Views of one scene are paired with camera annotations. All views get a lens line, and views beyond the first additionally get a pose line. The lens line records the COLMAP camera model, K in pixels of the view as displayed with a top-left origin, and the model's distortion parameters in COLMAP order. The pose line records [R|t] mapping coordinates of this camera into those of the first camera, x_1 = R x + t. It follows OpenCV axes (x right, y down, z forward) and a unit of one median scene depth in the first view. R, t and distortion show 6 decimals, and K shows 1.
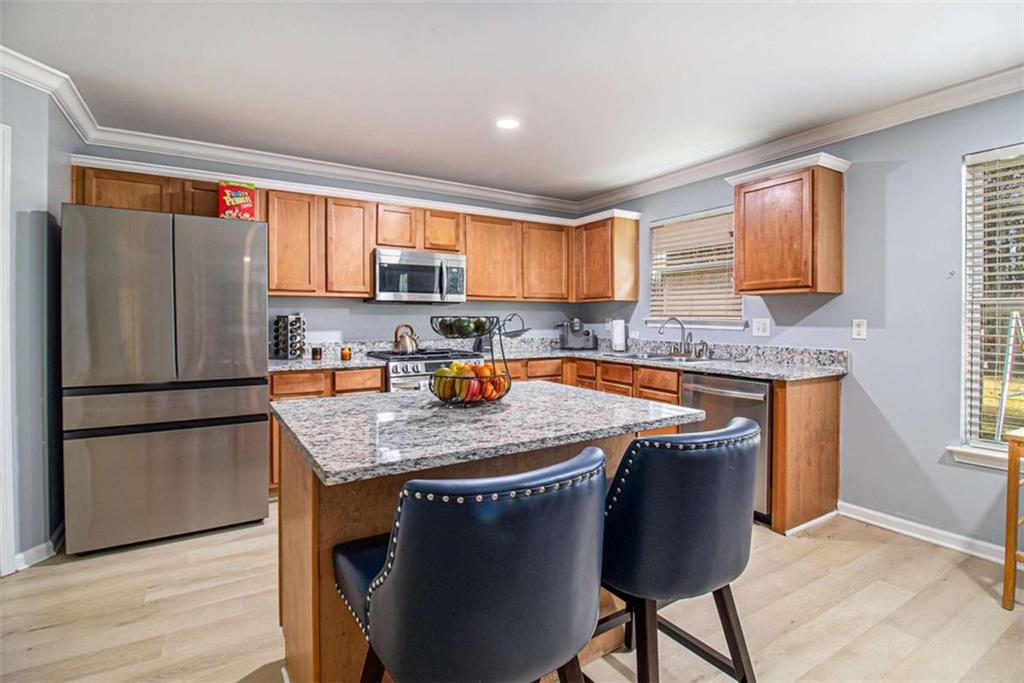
lens RADIAL K [[484.8, 0, 515.0], [0, 484.8, 332.6], [0, 0, 1]] dist [-0.005059, -0.002216]
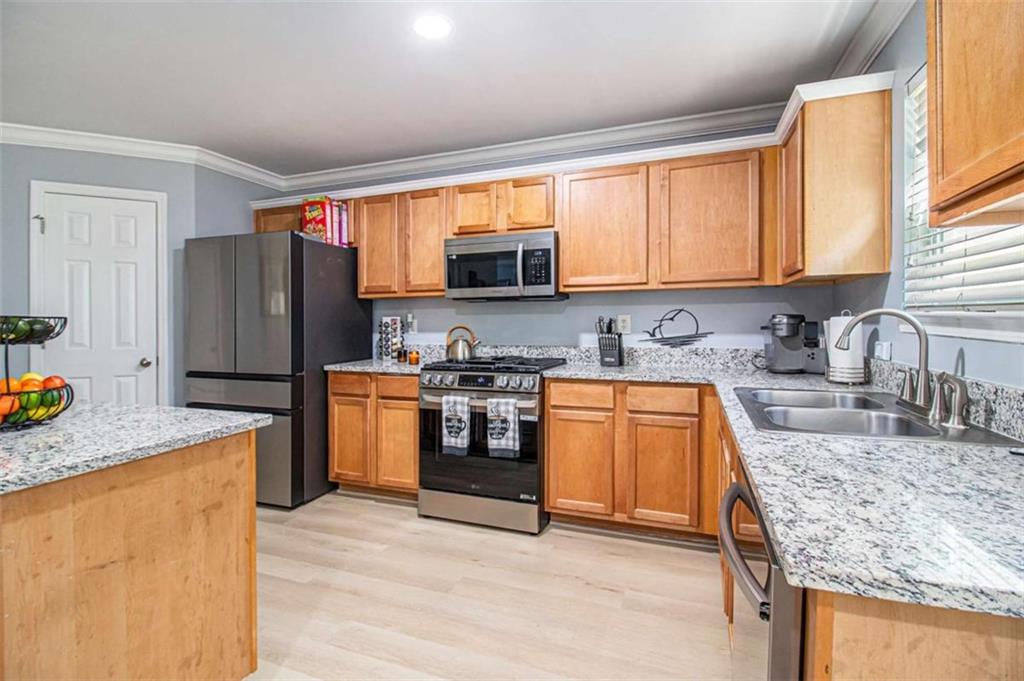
lens RADIAL K [[484.8, 0, 509.4], [0, 484.8, 332.7], [0, 0, 1]] dist [-0.005059, -0.002216]
pose [[0.607048, 0.012478, -0.794567, 0.451274], [-0.012825, 0.999900, 0.005905, -0.010611], [0.794562, 0.006606, 0.607148, 0.529115]]
